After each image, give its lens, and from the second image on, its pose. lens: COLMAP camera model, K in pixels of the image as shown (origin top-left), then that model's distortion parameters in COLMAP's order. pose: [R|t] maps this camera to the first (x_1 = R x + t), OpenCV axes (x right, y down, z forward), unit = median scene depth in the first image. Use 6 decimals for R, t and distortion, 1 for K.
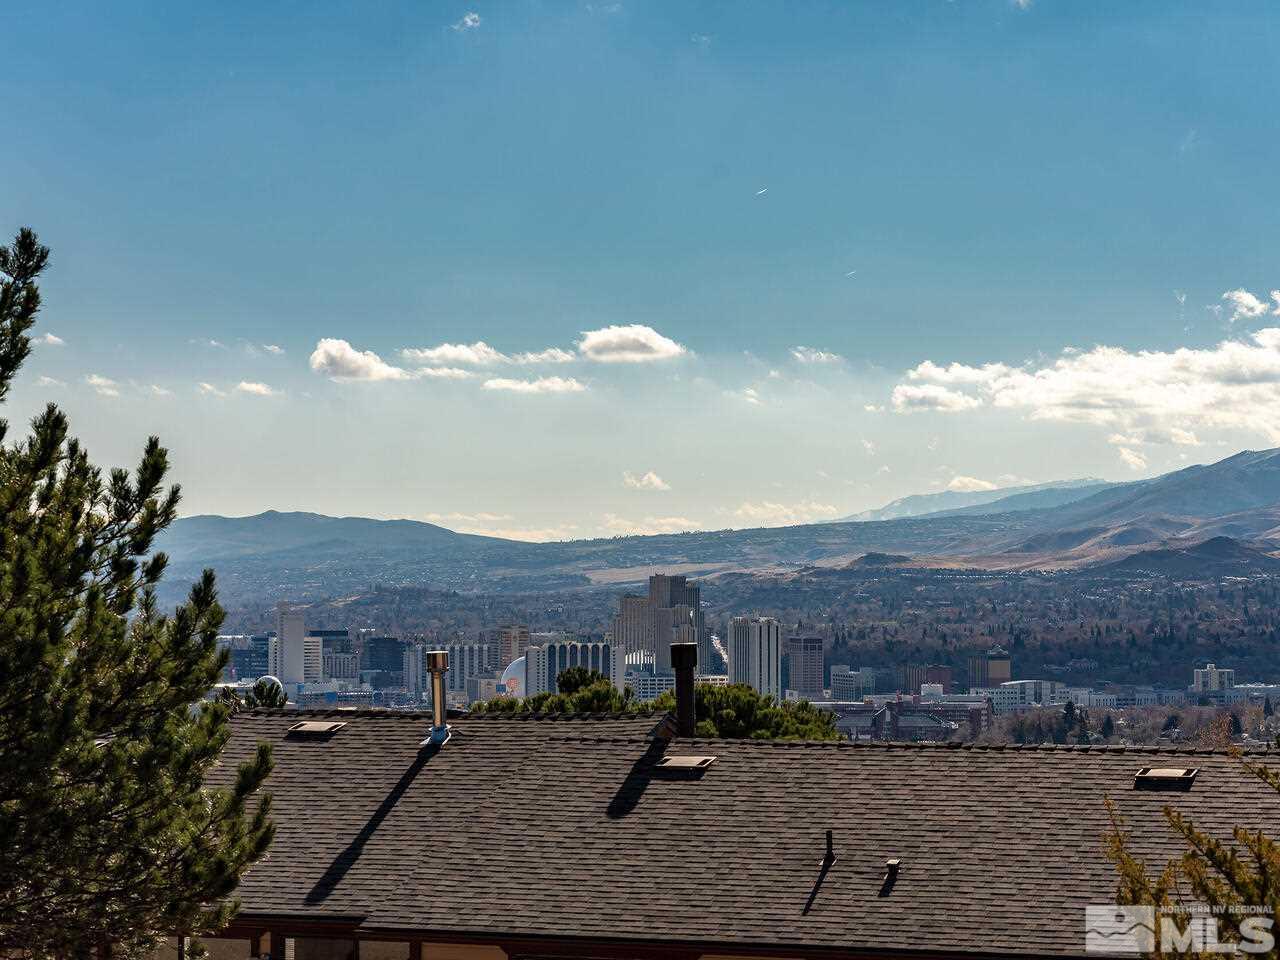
lens RADIAL K [[1024.0, 0, 639.5], [0, 1024.0, 479.7], [0, 0, 1]] dist [0.009976, -0.004481]
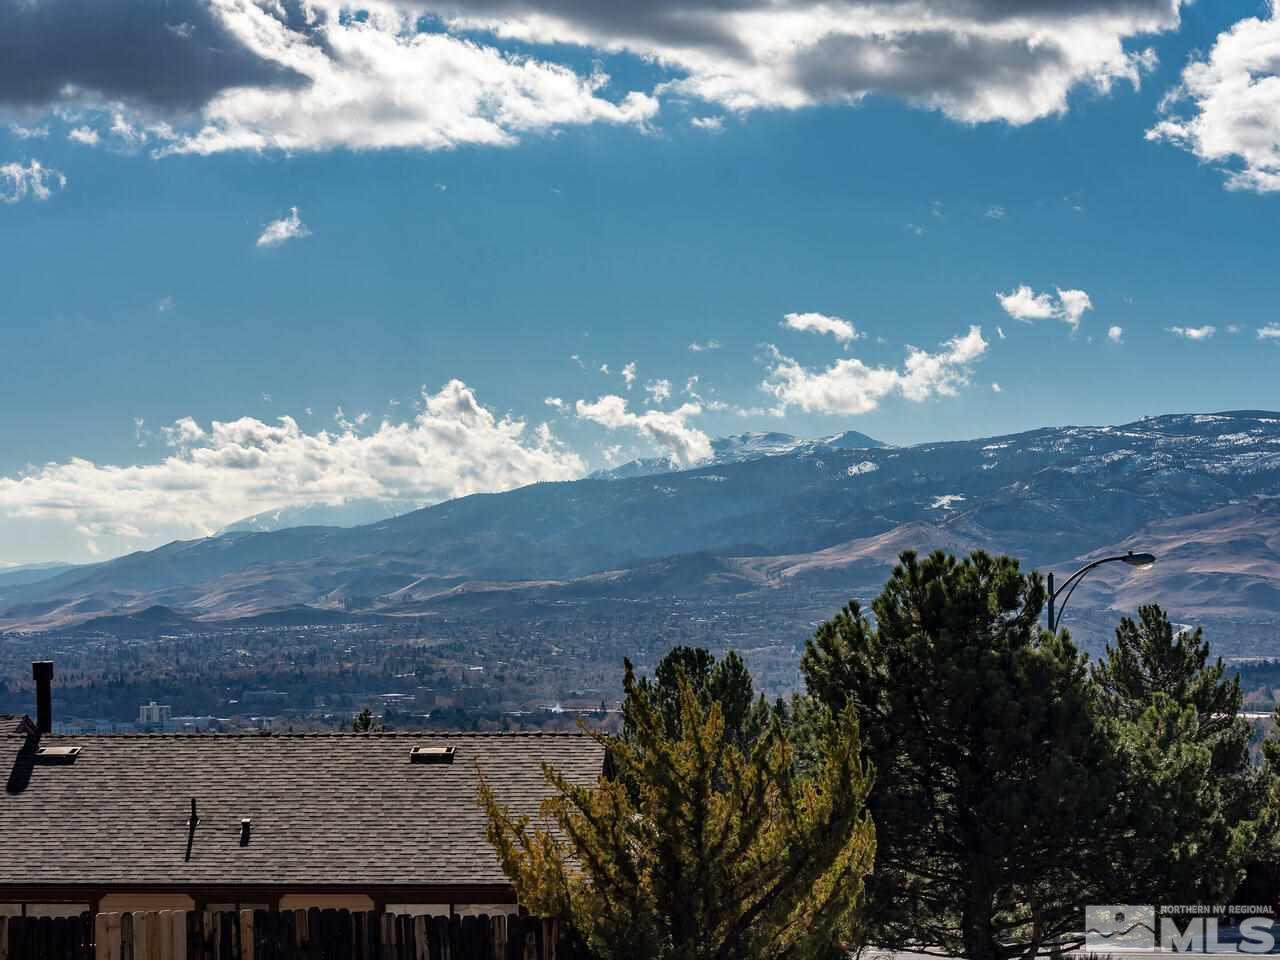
lens RADIAL K [[740.3, 0, 639.3], [0, 740.3, 477.0], [0, 0, 1]] dist [-0.002581, 0.001707]
pose [[0.996809, 0.005635, 0.079621, 1.095746], [-0.004533, 0.999891, -0.014027, -0.098665], [-0.079691, 0.013621, 0.996727, -0.002028]]
